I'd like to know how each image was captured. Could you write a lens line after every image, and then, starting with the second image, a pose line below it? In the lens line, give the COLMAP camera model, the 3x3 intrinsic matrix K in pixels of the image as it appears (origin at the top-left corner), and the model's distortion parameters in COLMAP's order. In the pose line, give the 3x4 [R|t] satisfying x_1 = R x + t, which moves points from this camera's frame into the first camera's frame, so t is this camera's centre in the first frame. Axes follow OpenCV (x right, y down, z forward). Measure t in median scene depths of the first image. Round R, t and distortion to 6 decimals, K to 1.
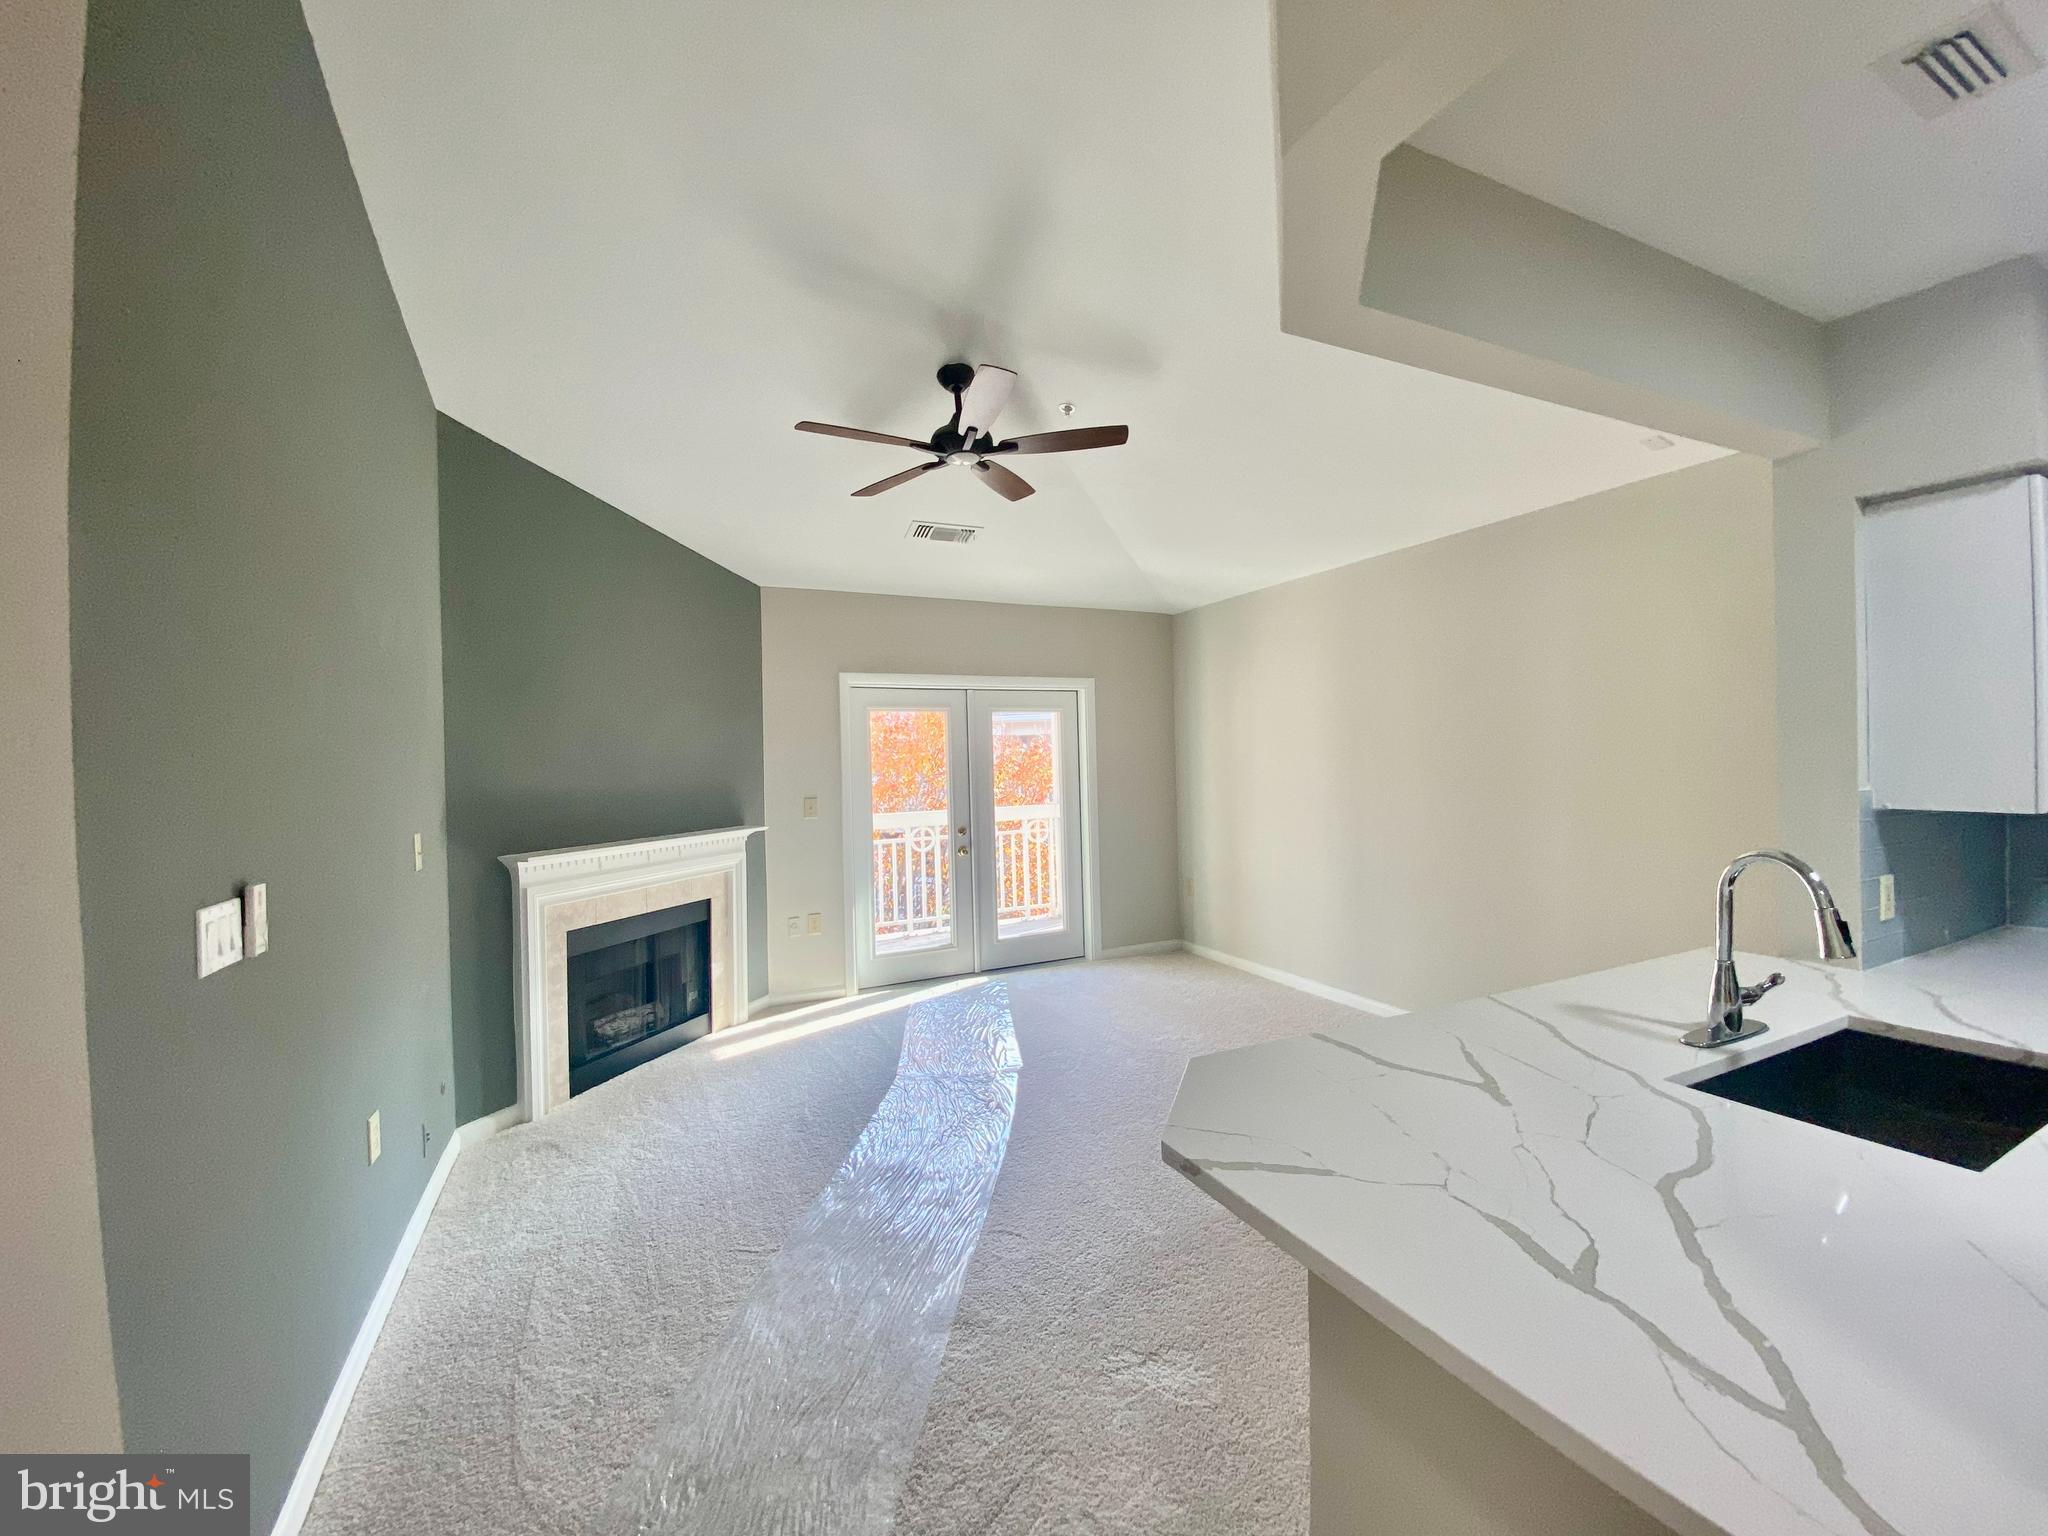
lens RADIAL K [[823.0, 0, 1025.3], [0, 823.0, 765.7], [0, 0, 1]] dist [0.019312, -0.018799]
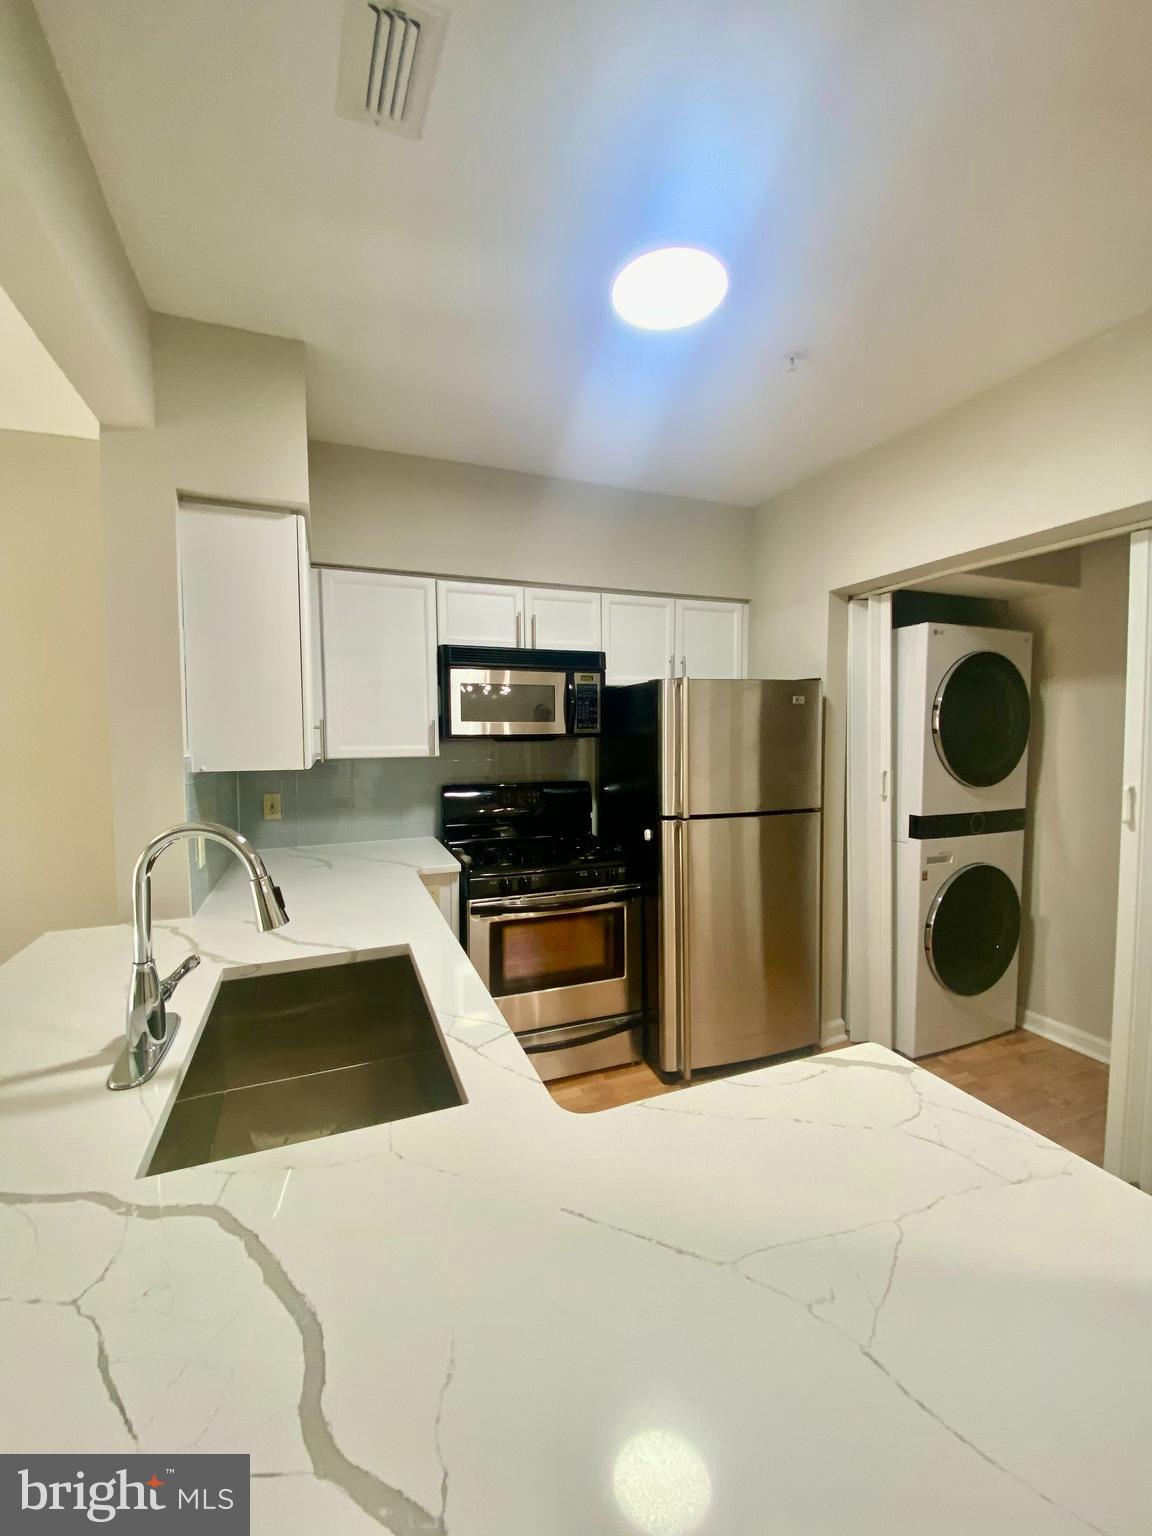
lens RADIAL K [[617.3, 0, 570.4], [0, 617.3, 768.1], [0, 0, 1]] dist [0.019312, -0.018799]
pose [[0.067849, -0.041974, 0.996812, 0.115312], [0.013633, 0.999060, 0.041141, 0.009706], [-0.997602, 0.010799, 0.068357, 0.232645]]
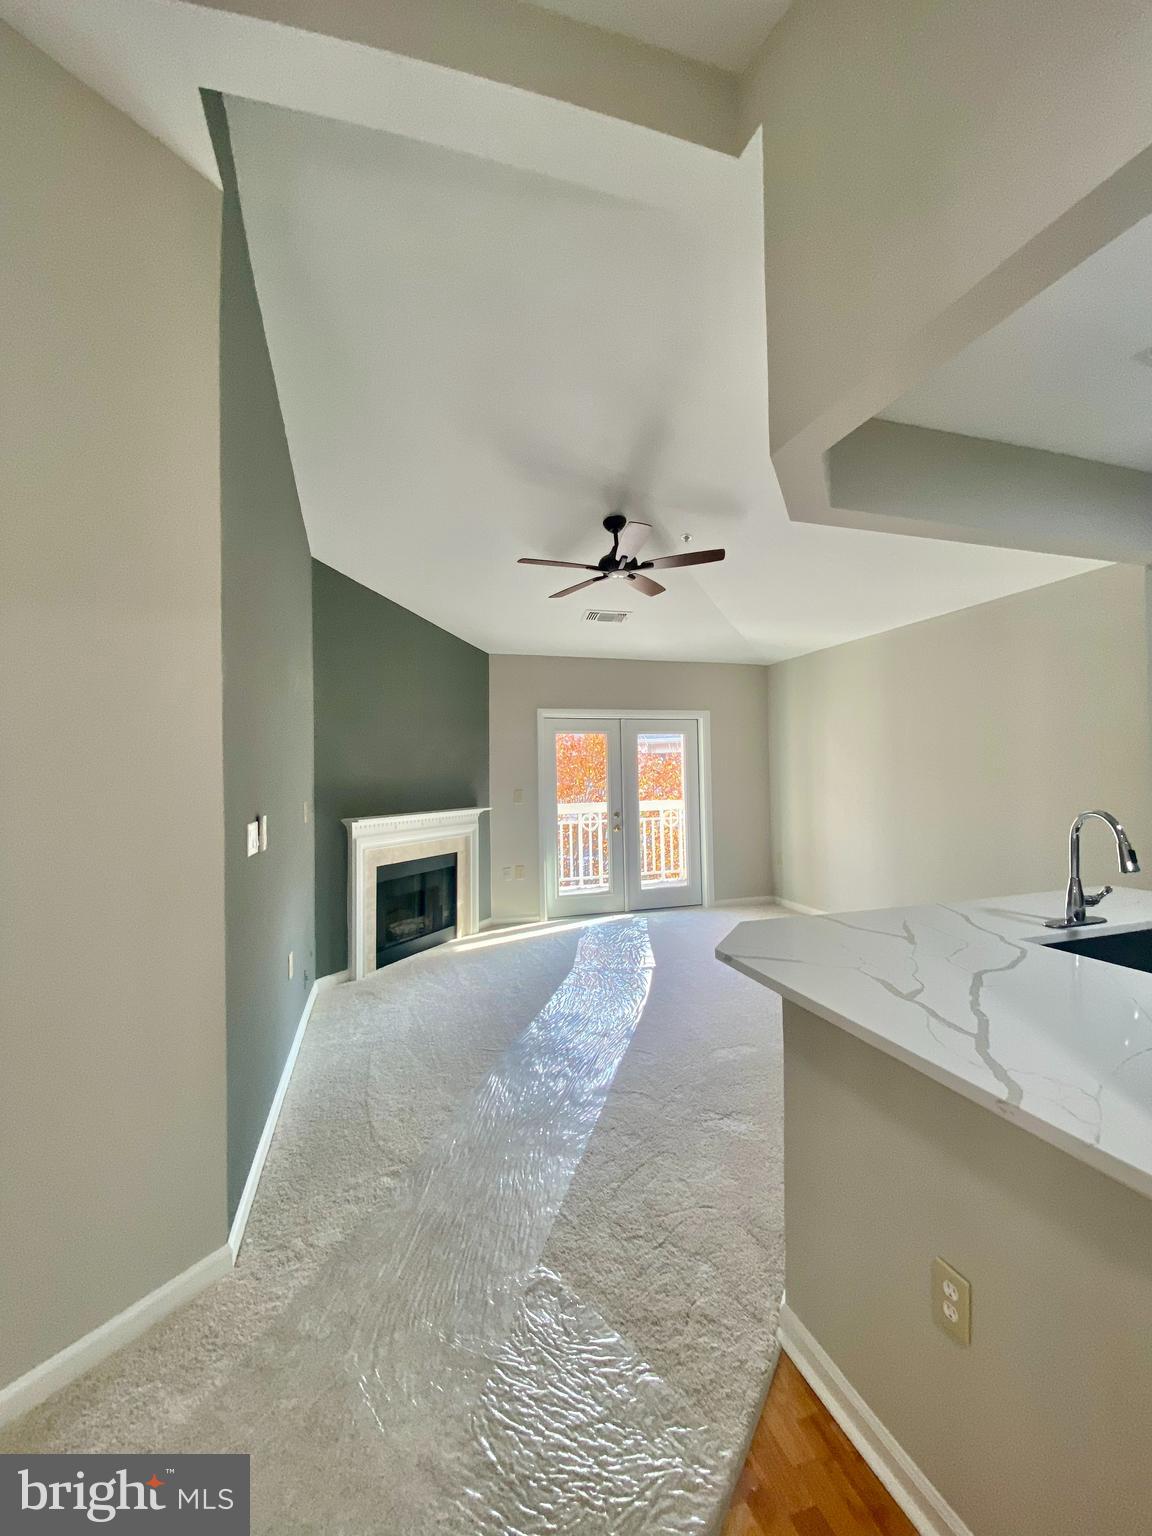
lens RADIAL K [[617.3, 0, 578.4], [0, 617.3, 760.5], [0, 0, 1]] dist [0.019312, -0.018799]
pose [[0.989839, 0.004627, -0.142117, 0.016979], [-0.008435, 0.999621, -0.026204, 0.018046], [0.141942, 0.027136, 0.989503, -0.164931]]
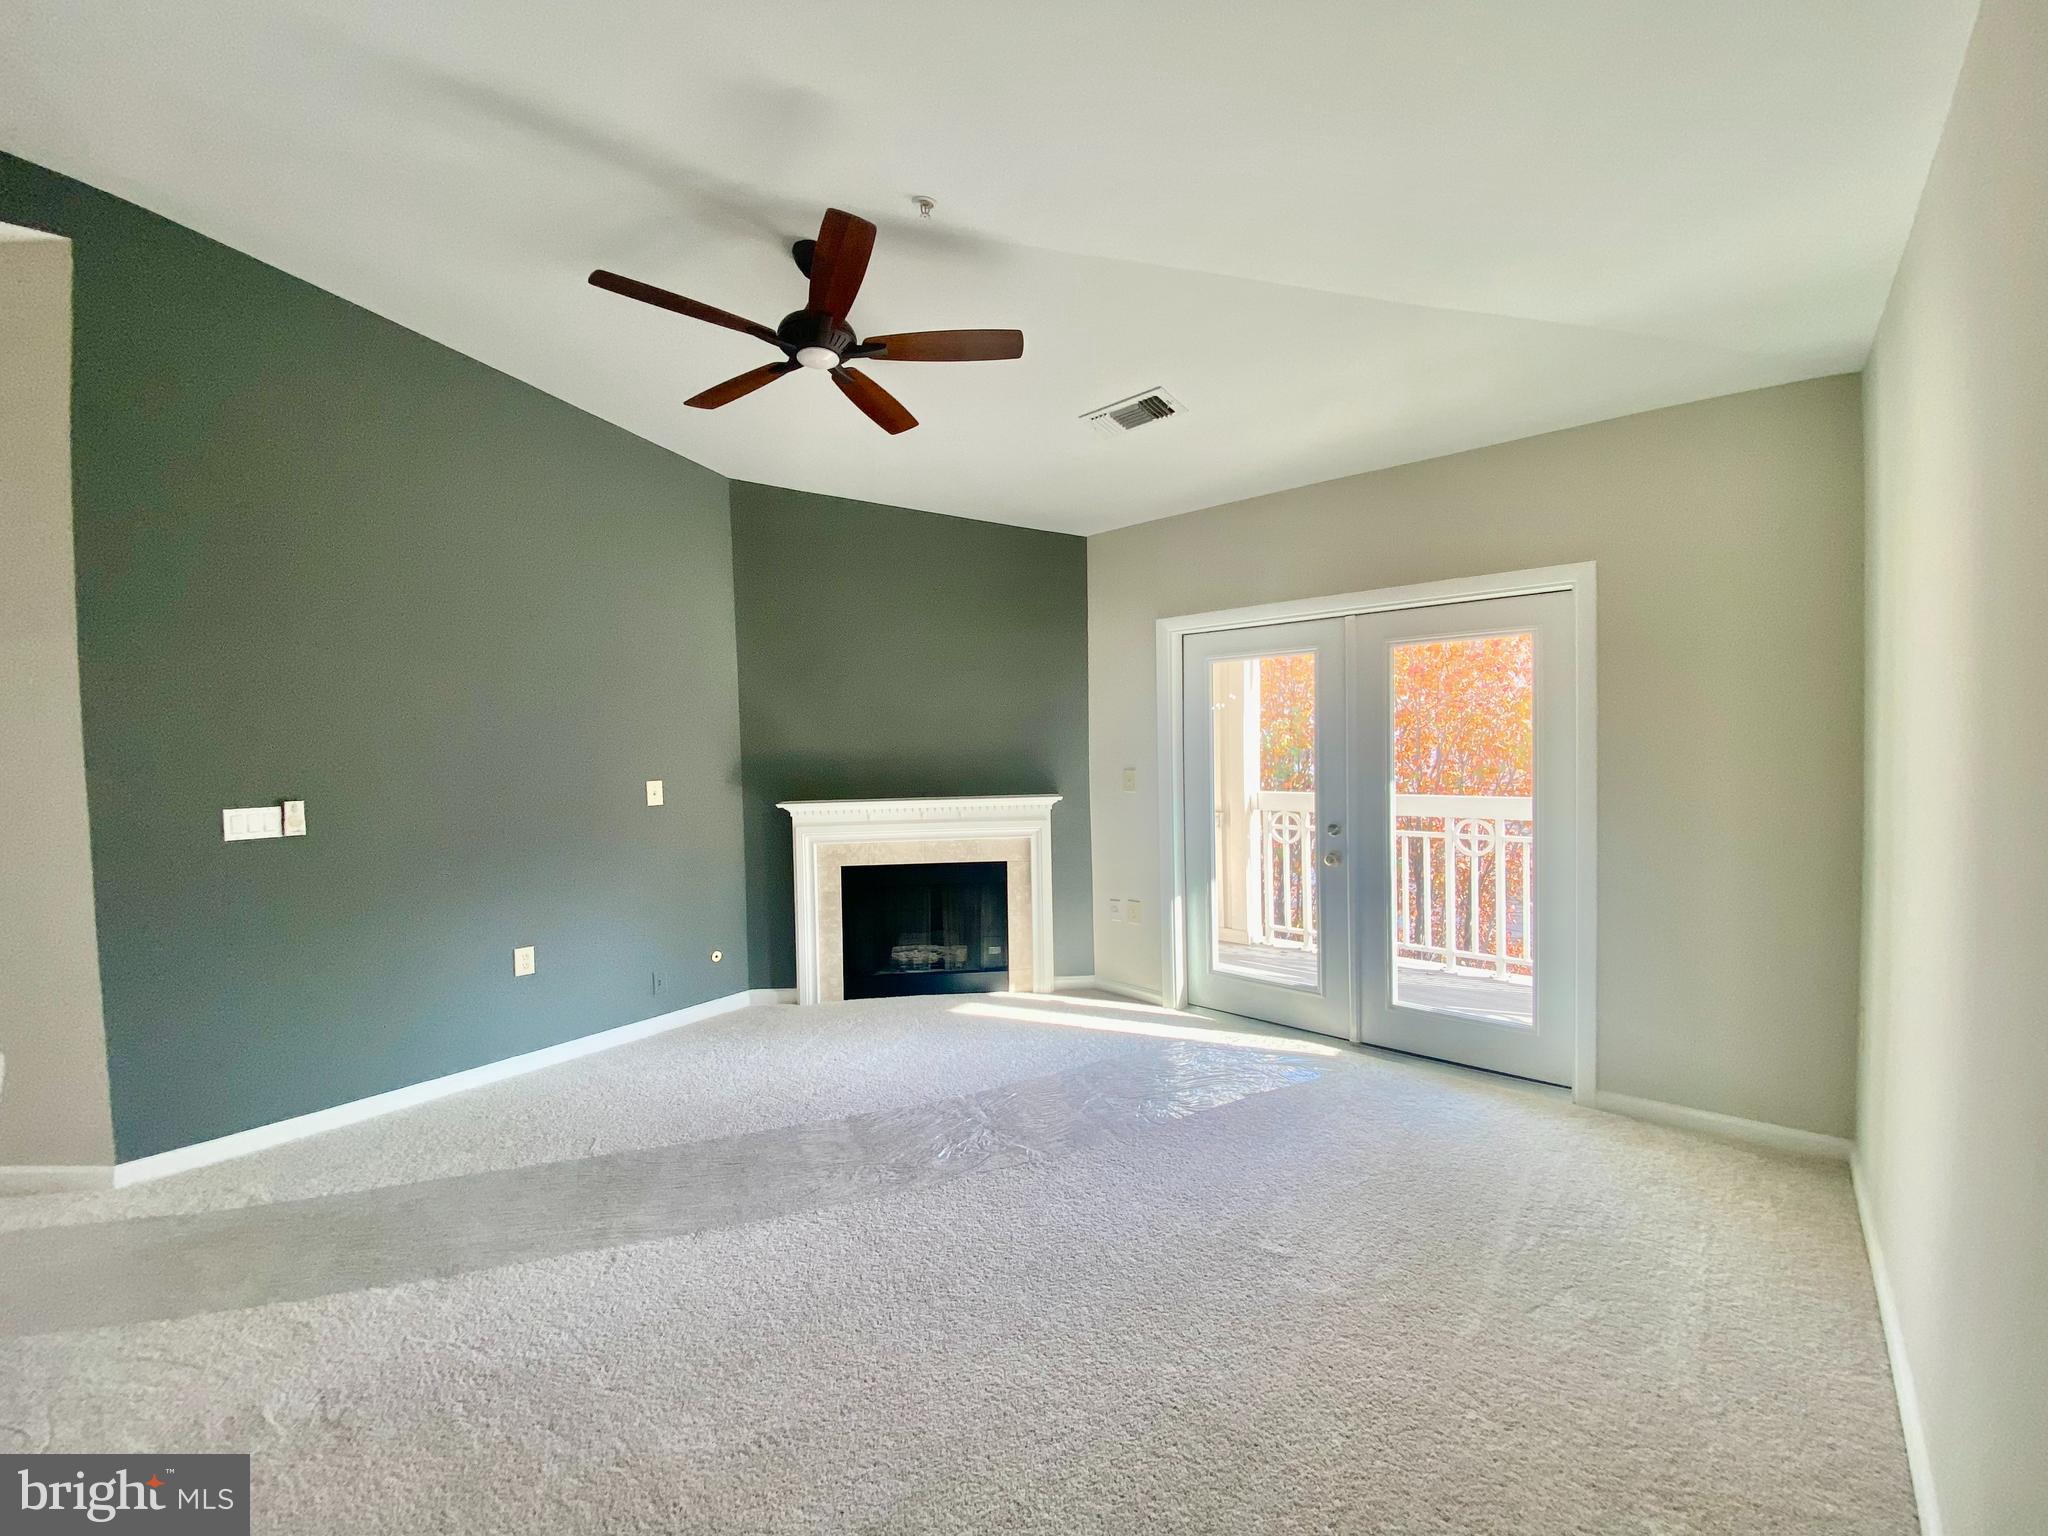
lens RADIAL K [[823.0, 0, 1015.9], [0, 823.0, 765.5], [0, 0, 1]] dist [0.019312, -0.018799]
pose [[0.400617, 0.049198, -0.914924, 0.663369], [0.005780, 0.998402, 0.056218, -0.018576], [0.916227, -0.027810, 0.399693, 0.739815]]
